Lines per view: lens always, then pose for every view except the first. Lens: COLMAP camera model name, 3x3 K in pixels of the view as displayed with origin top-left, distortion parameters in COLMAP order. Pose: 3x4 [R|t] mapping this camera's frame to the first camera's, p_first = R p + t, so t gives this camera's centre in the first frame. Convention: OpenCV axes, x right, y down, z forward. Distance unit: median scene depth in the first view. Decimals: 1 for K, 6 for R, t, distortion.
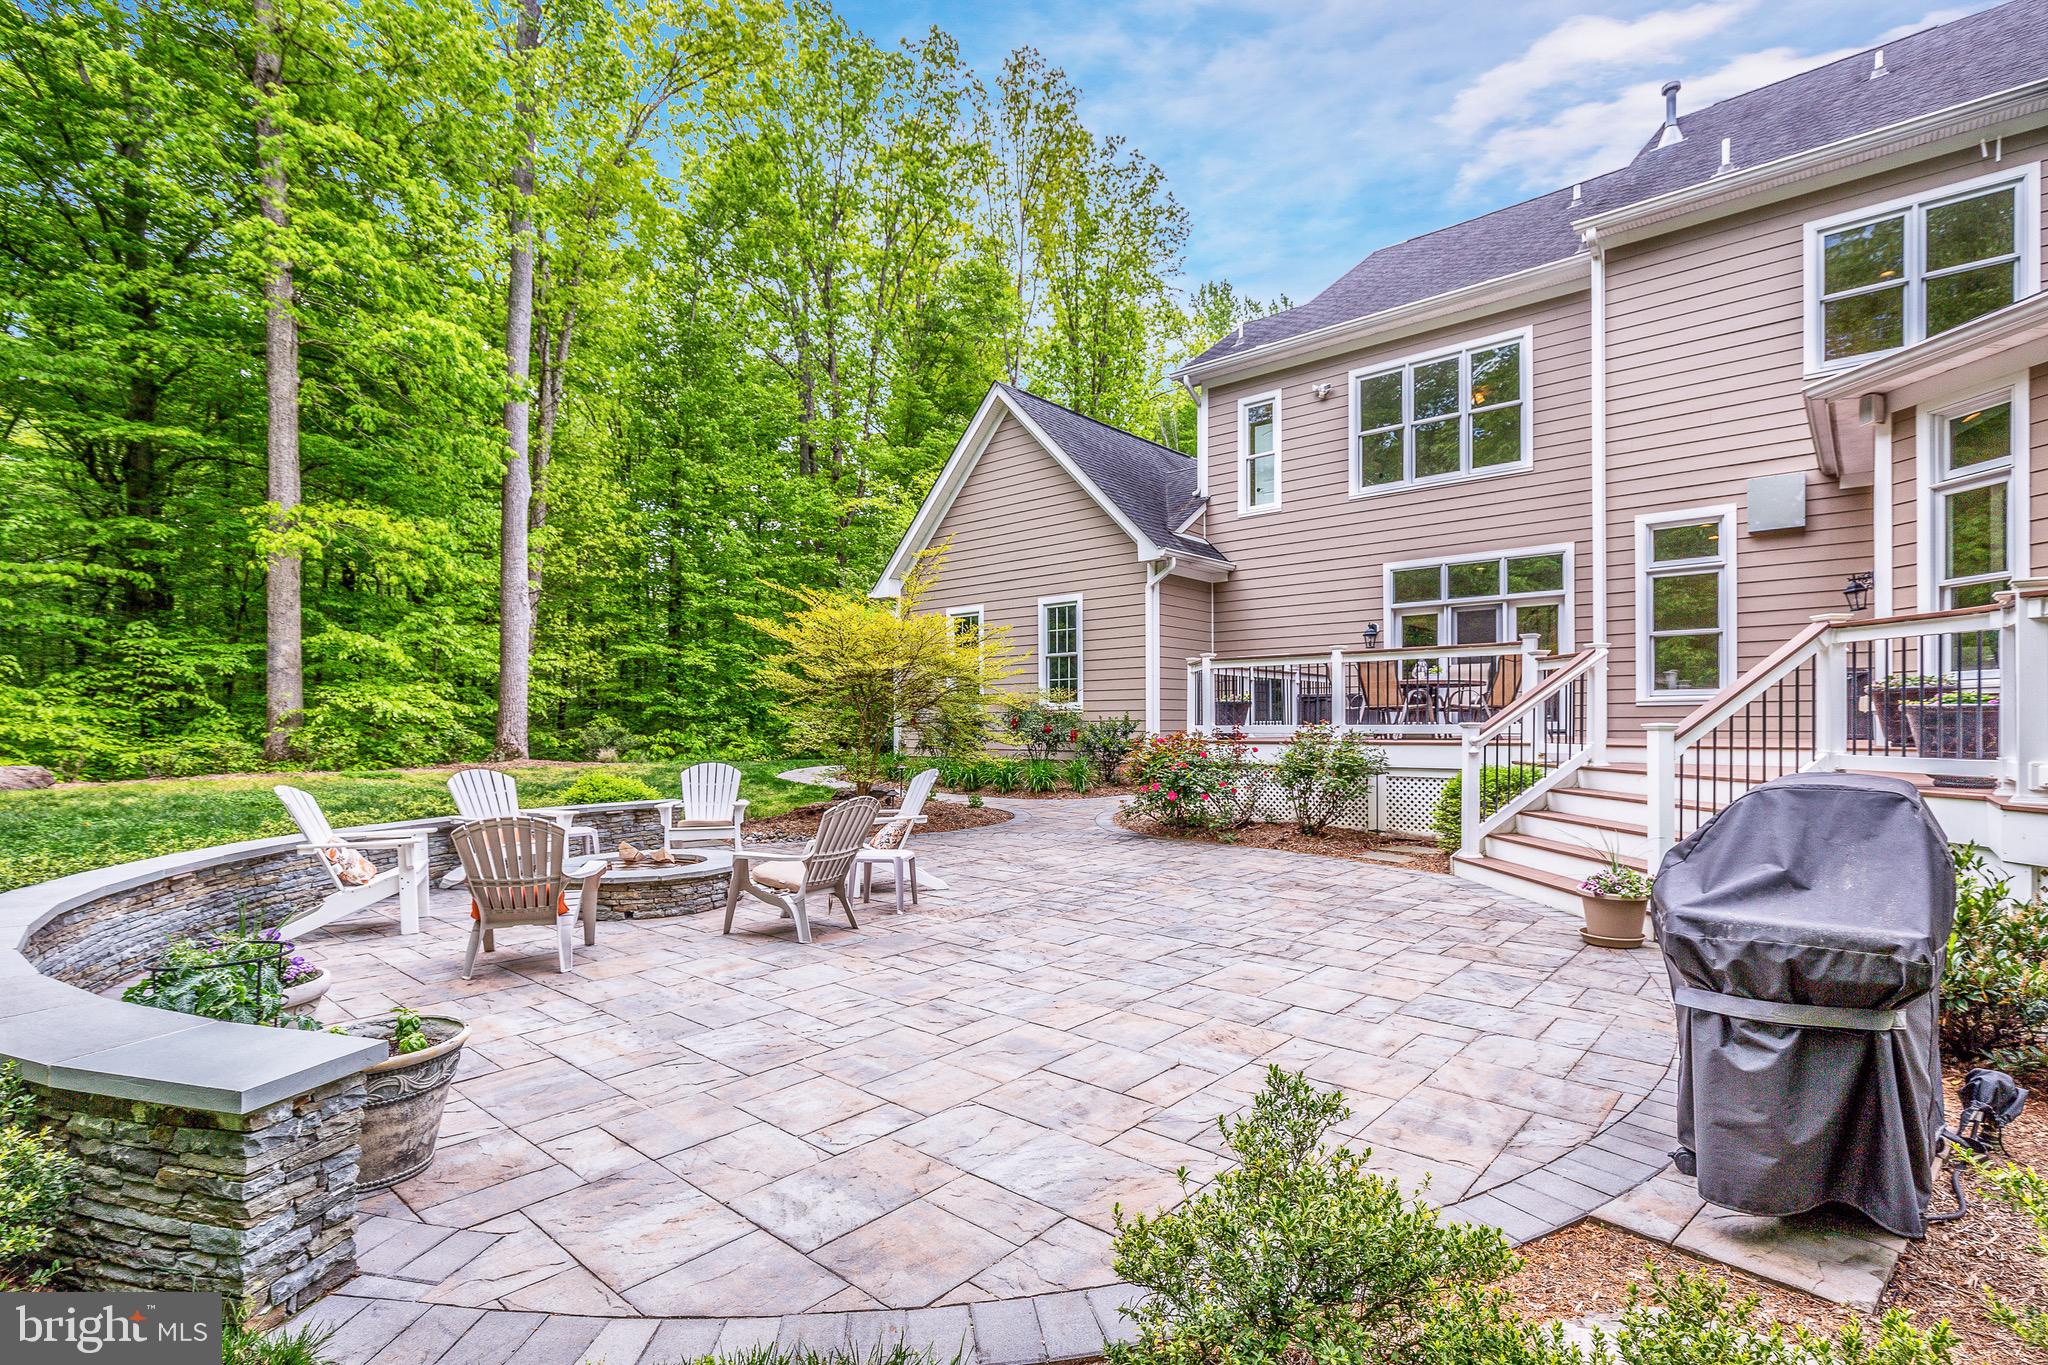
lens RADIAL K [[956.9, 0, 1024.1], [0, 956.9, 715.5], [0, 0, 1]] dist [0.004299, -0.002216]
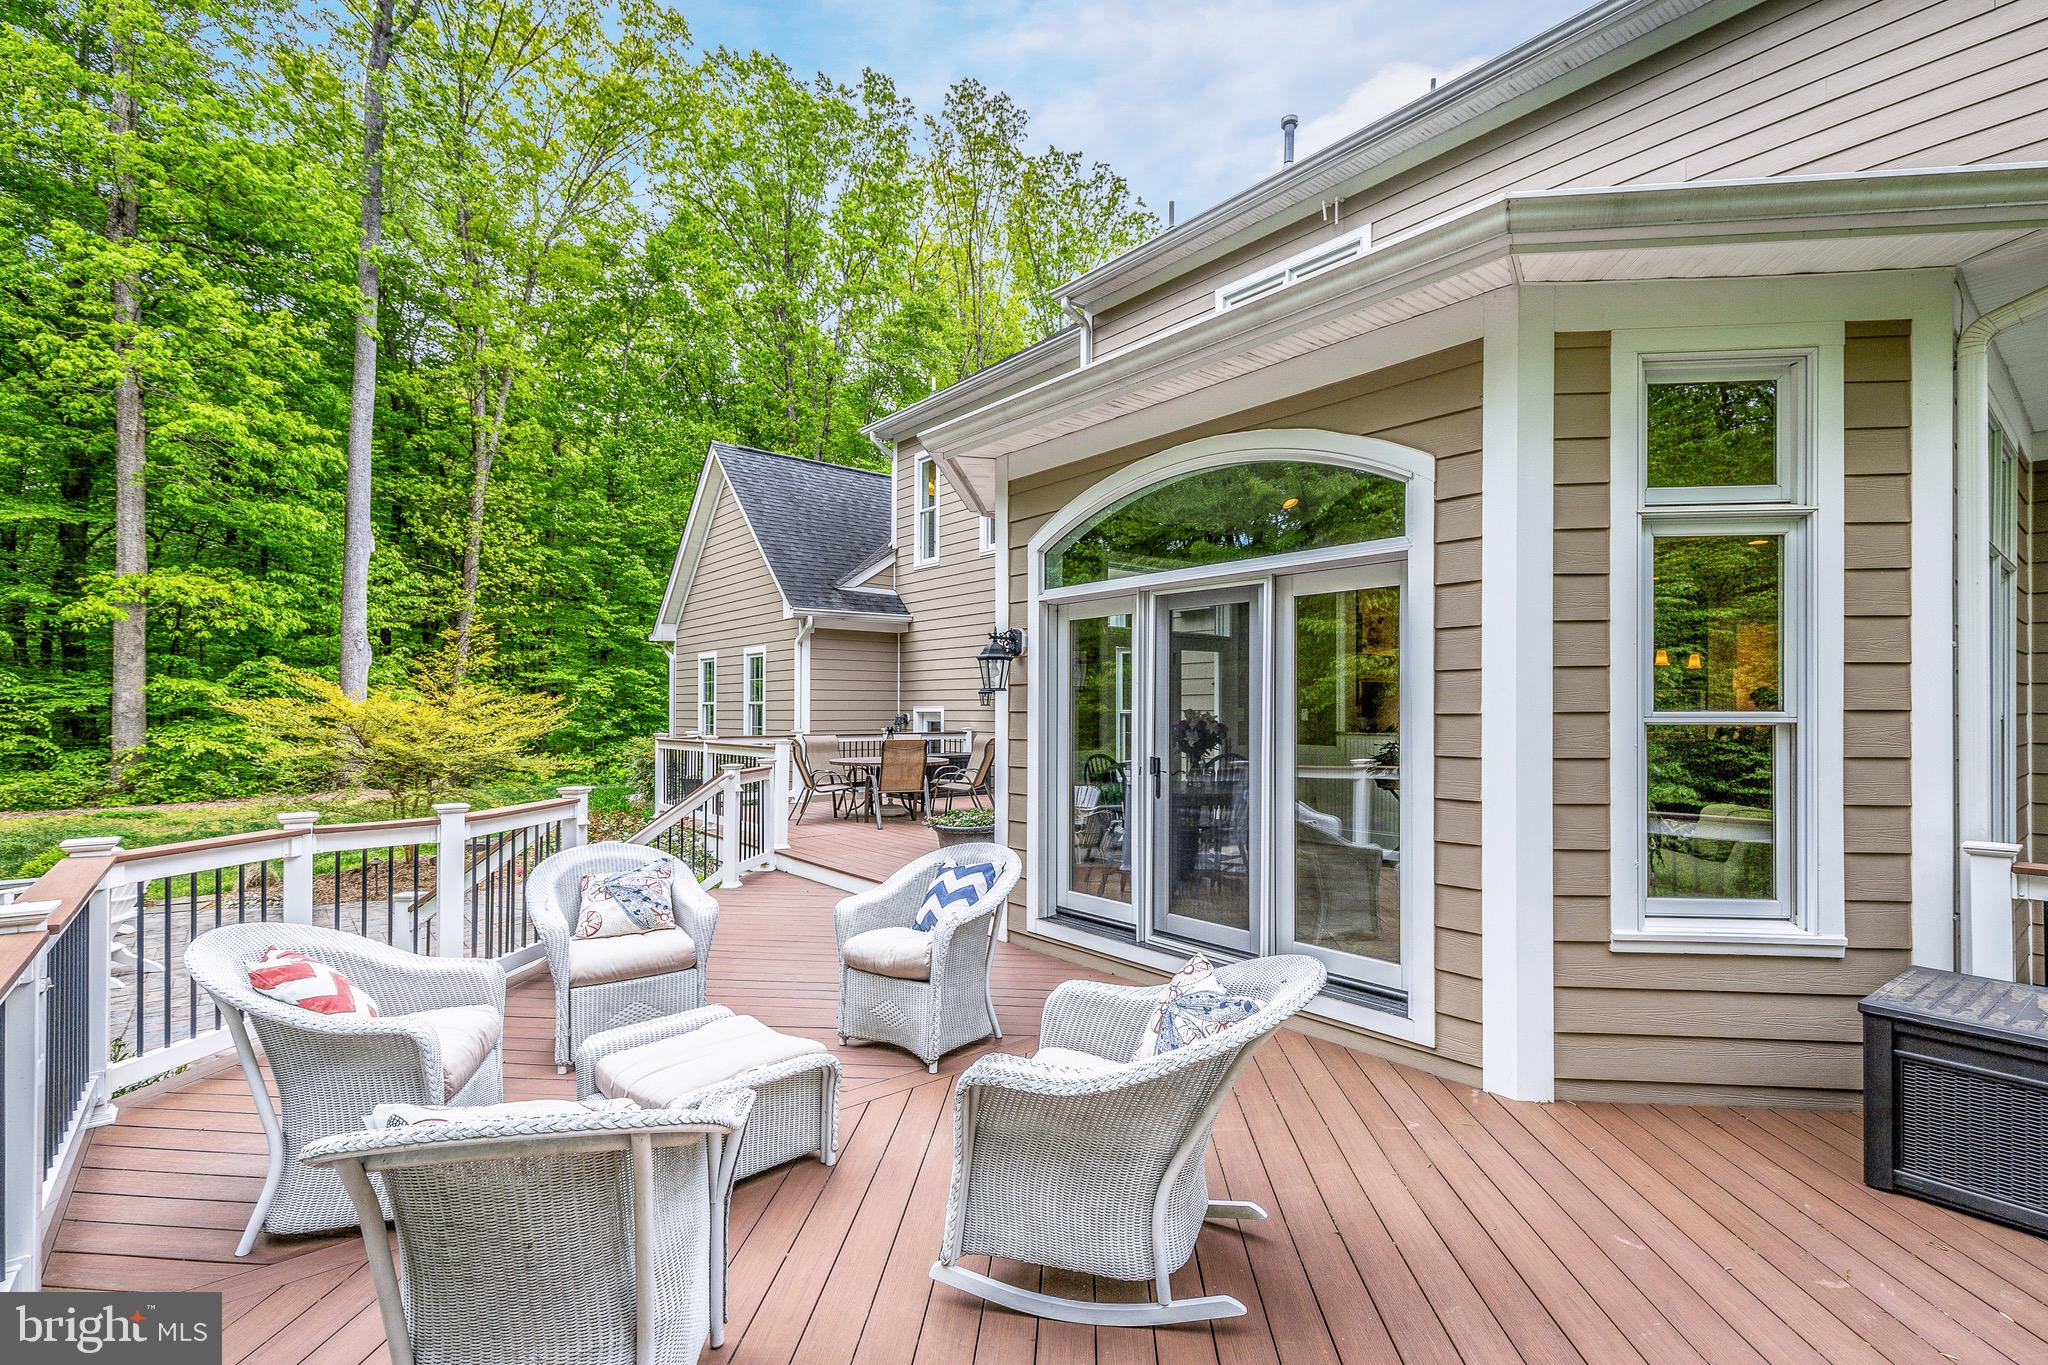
lens RADIAL K [[956.9, 0, 1052.2], [0, 956.9, 693.1], [0, 0, 1]] dist [0.004299, -0.002216]
pose [[0.988753, 0.002003, -0.149547, 0.511573], [-0.003745, 0.999928, -0.011367, -0.063663], [0.149513, 0.011800, 0.988689, 0.021248]]
